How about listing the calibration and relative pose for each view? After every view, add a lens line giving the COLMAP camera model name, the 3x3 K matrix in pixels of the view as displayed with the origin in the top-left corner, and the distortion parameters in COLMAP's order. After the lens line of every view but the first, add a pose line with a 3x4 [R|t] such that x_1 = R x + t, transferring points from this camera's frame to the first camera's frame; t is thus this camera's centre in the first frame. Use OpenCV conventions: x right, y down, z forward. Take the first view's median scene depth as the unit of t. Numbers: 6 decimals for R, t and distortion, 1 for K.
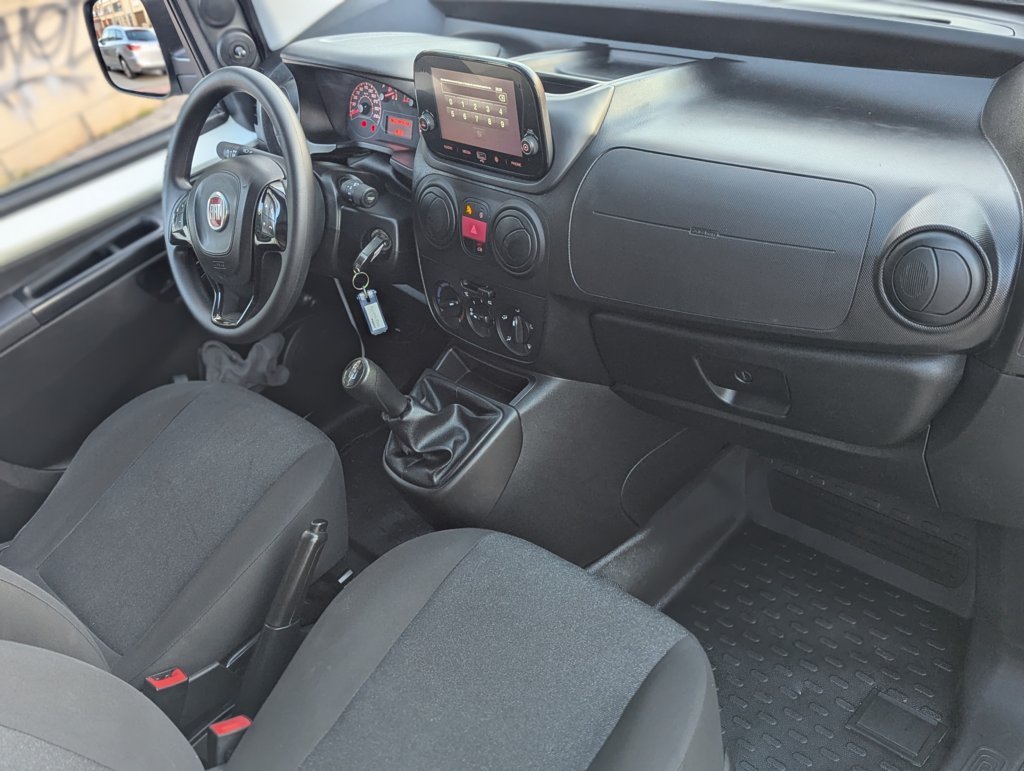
lens RADIAL K [[1077.0, 0, 515.7], [0, 1077.0, 381.4], [0, 0, 1]] dist [0.051892, 0.000000]
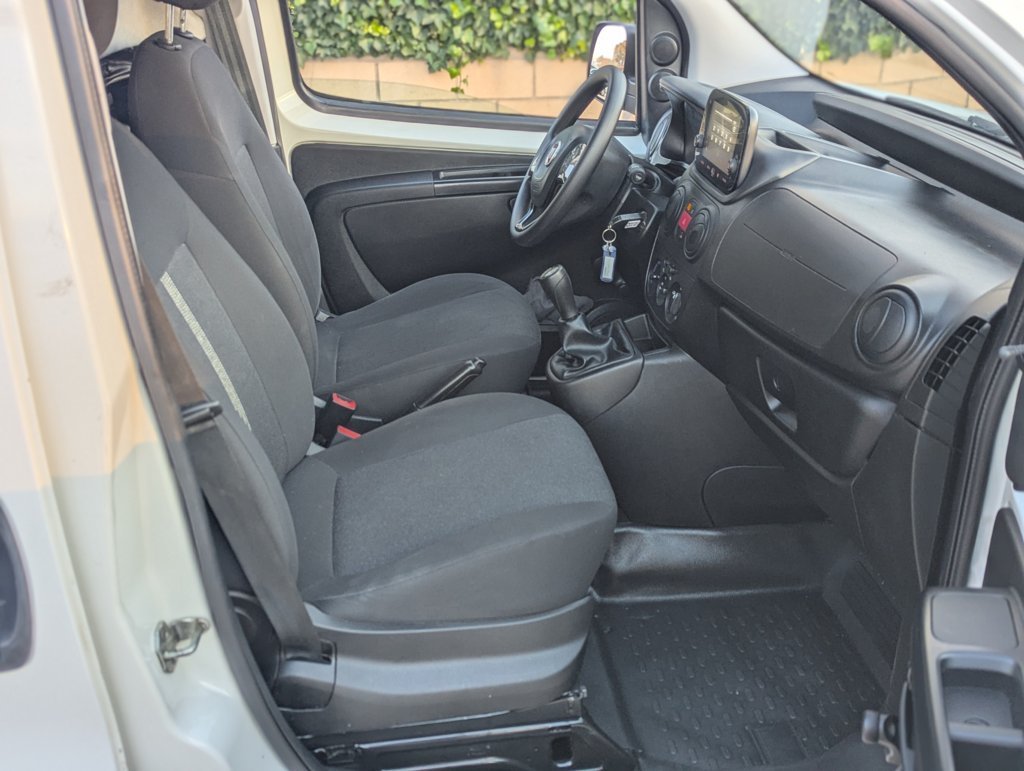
lens RADIAL K [[1077.0, 0, 506.4], [0, 1077.0, 387.4], [0, 0, 1]] dist [0.051892, 0.000000]
pose [[0.766446, 0.454566, -0.453795, 0.473601], [-0.510962, 0.859601, -0.001939, 0.142964], [0.389201, 0.233358, 0.891104, -0.203456]]
